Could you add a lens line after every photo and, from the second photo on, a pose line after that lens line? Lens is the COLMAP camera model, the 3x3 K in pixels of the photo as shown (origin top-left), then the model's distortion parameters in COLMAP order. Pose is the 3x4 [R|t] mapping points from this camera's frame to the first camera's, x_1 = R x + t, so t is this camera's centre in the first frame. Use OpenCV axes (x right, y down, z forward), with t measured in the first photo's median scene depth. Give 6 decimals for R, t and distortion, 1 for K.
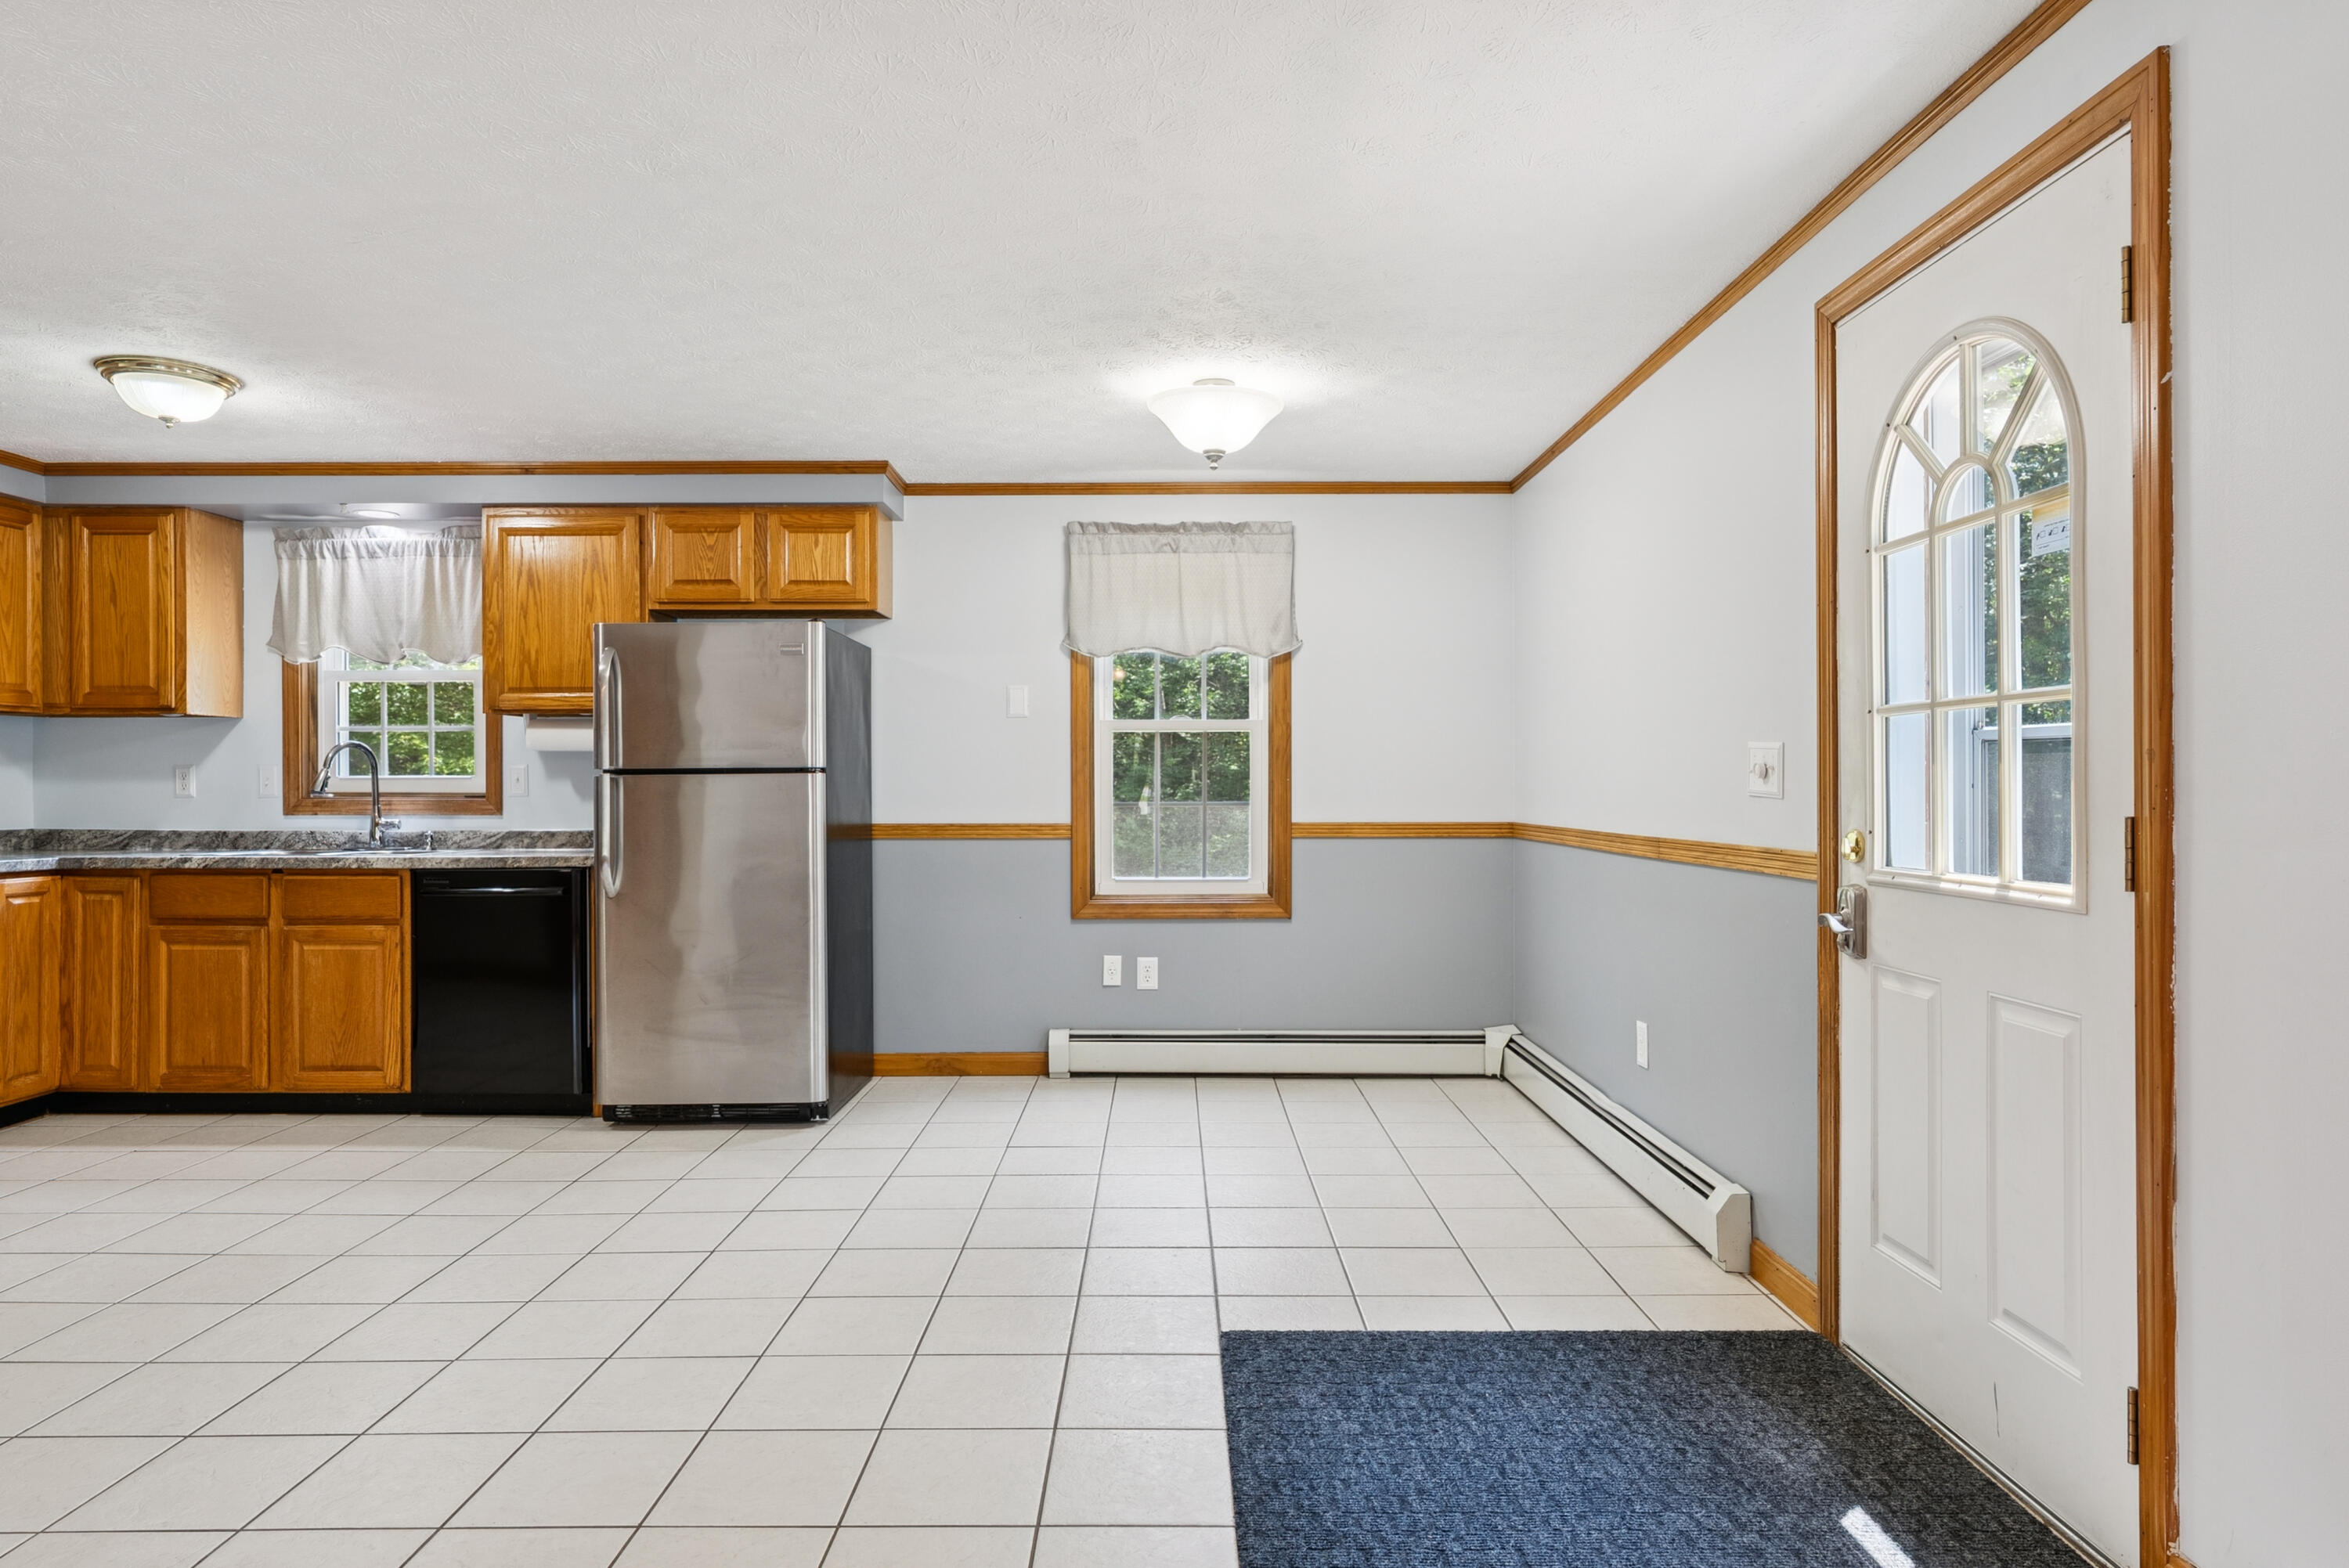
lens RADIAL K [[1338.0, 0, 1174.2], [0, 1338.0, 784.4], [0, 0, 1]] dist [-0.003189, 0.002813]
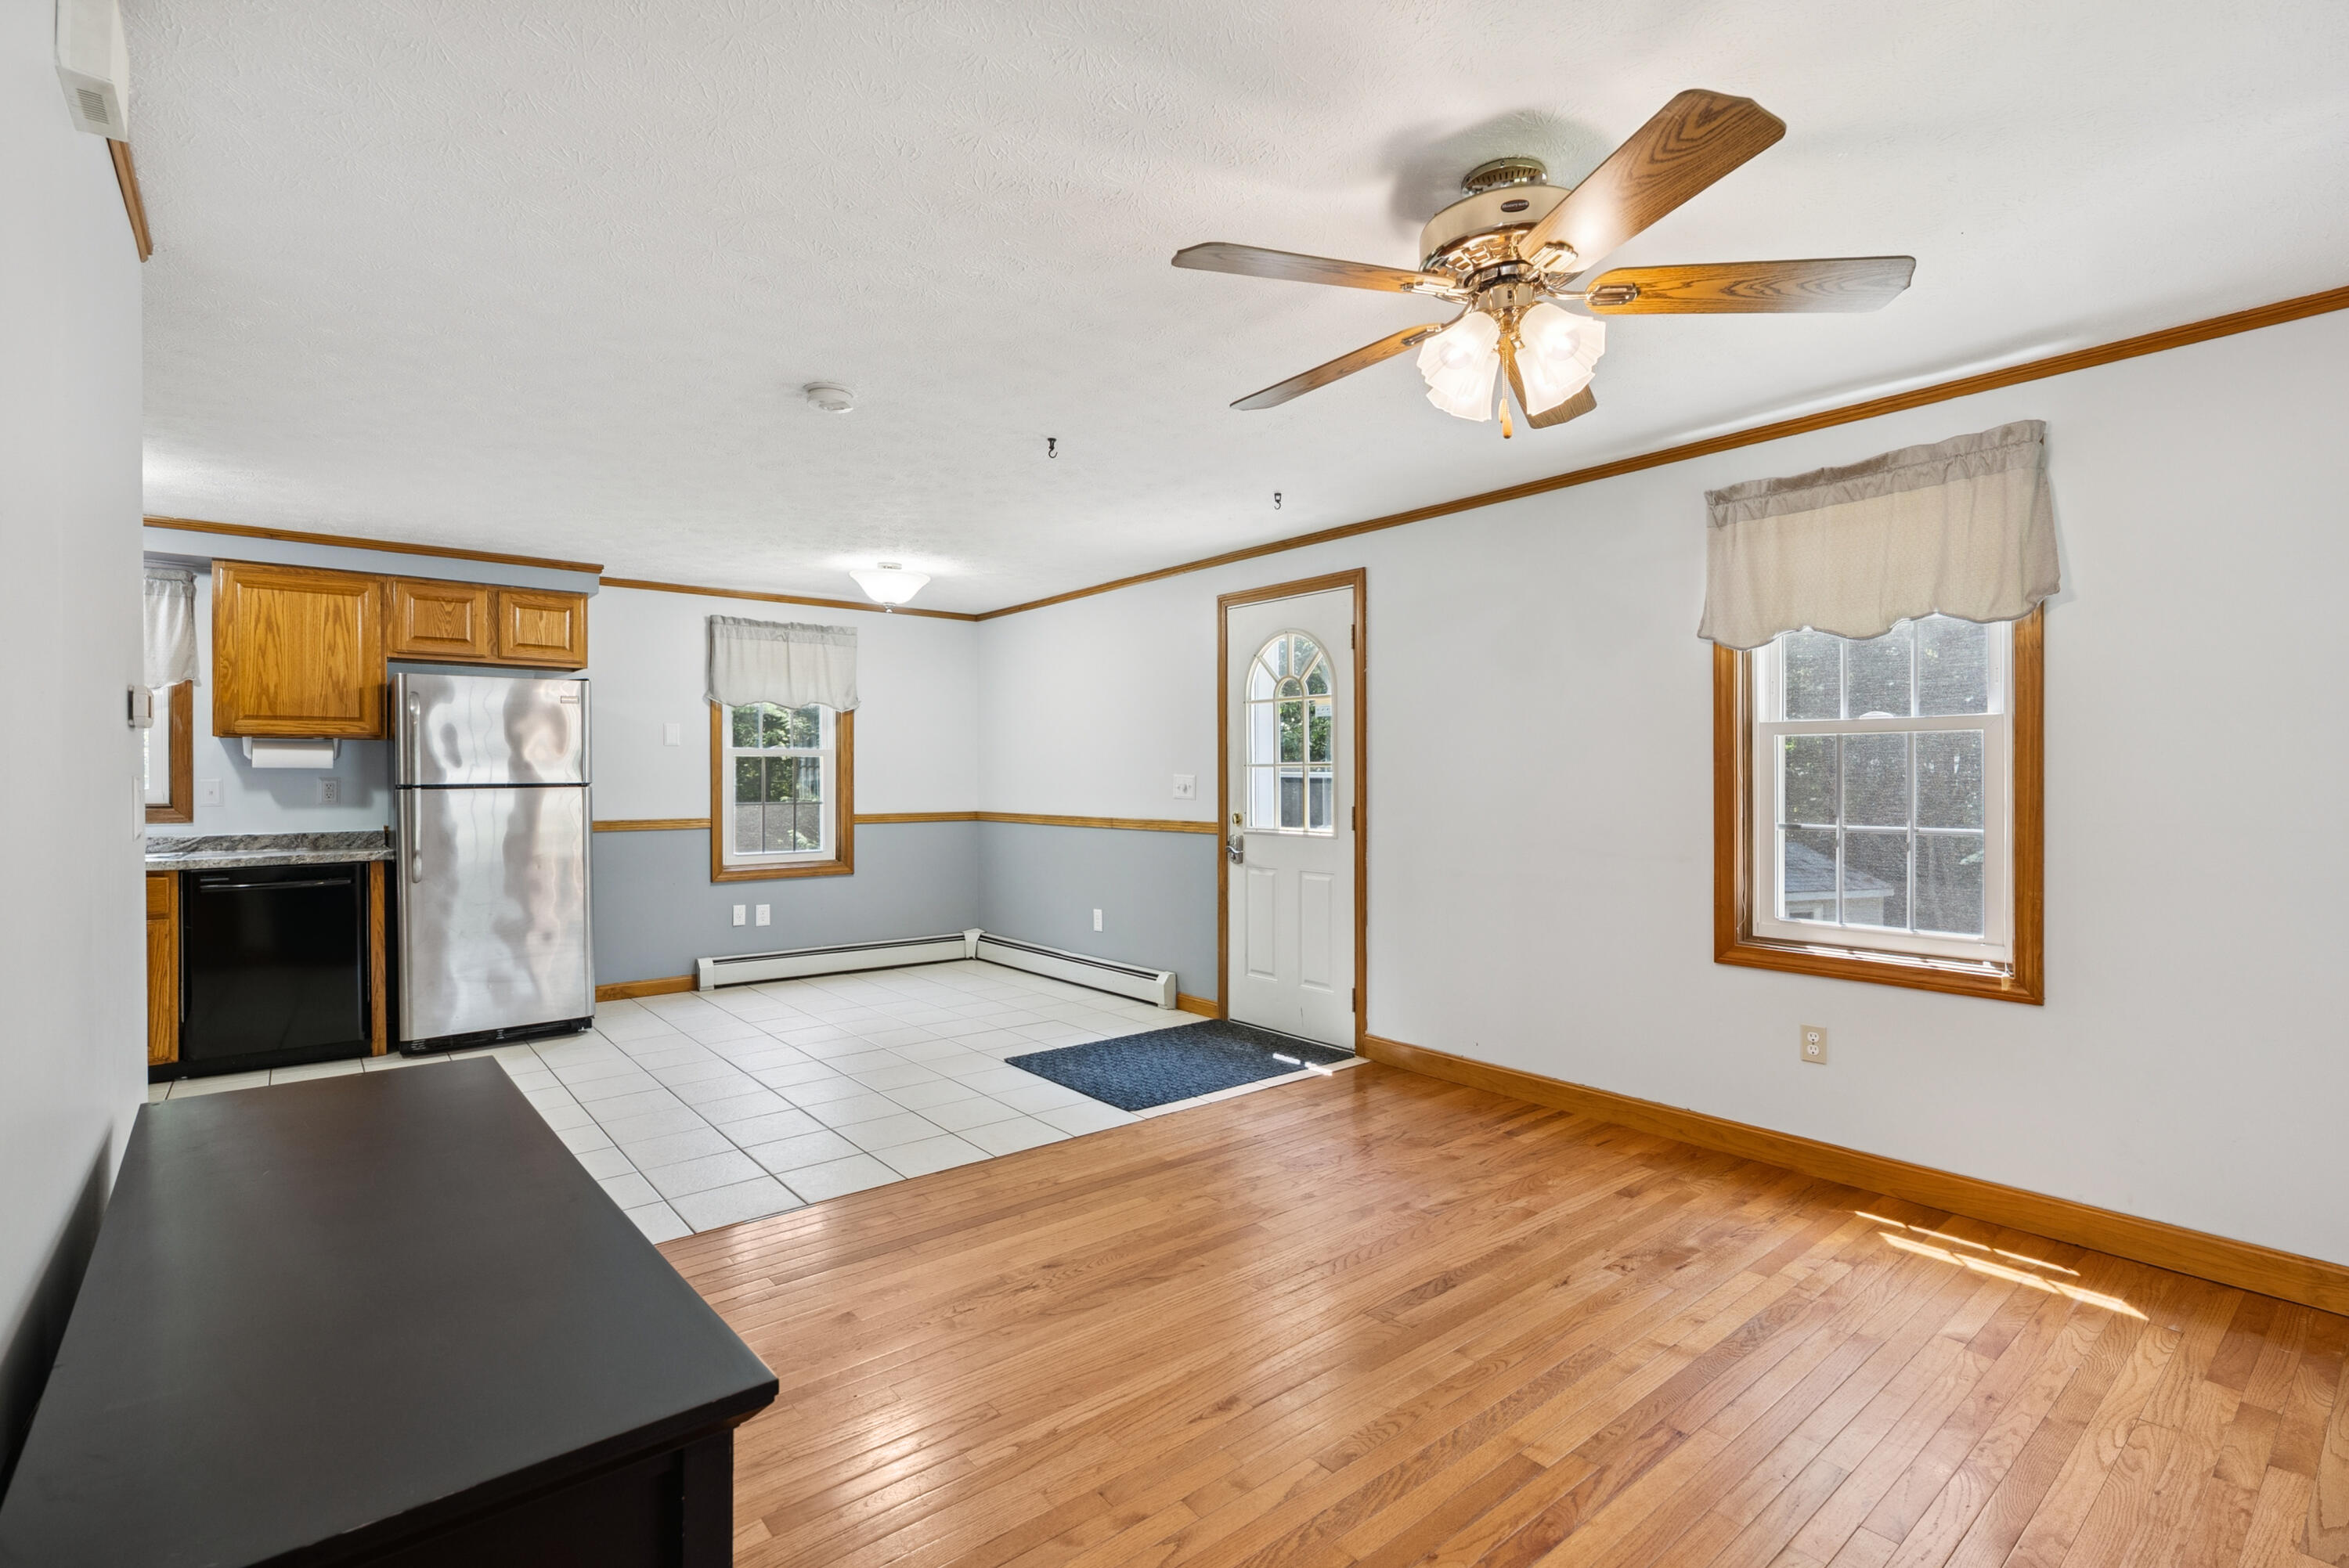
lens RADIAL K [[1080.3, 0, 1176.1], [0, 1080.3, 782.7], [0, 0, 1]] dist [-0.000021, 0.000304]
pose [[0.776452, -0.003113, 0.630169, -0.449160], [0.000008, 0.999988, 0.004930, -0.016688], [-0.630177, -0.003823, 0.776442, -0.262194]]
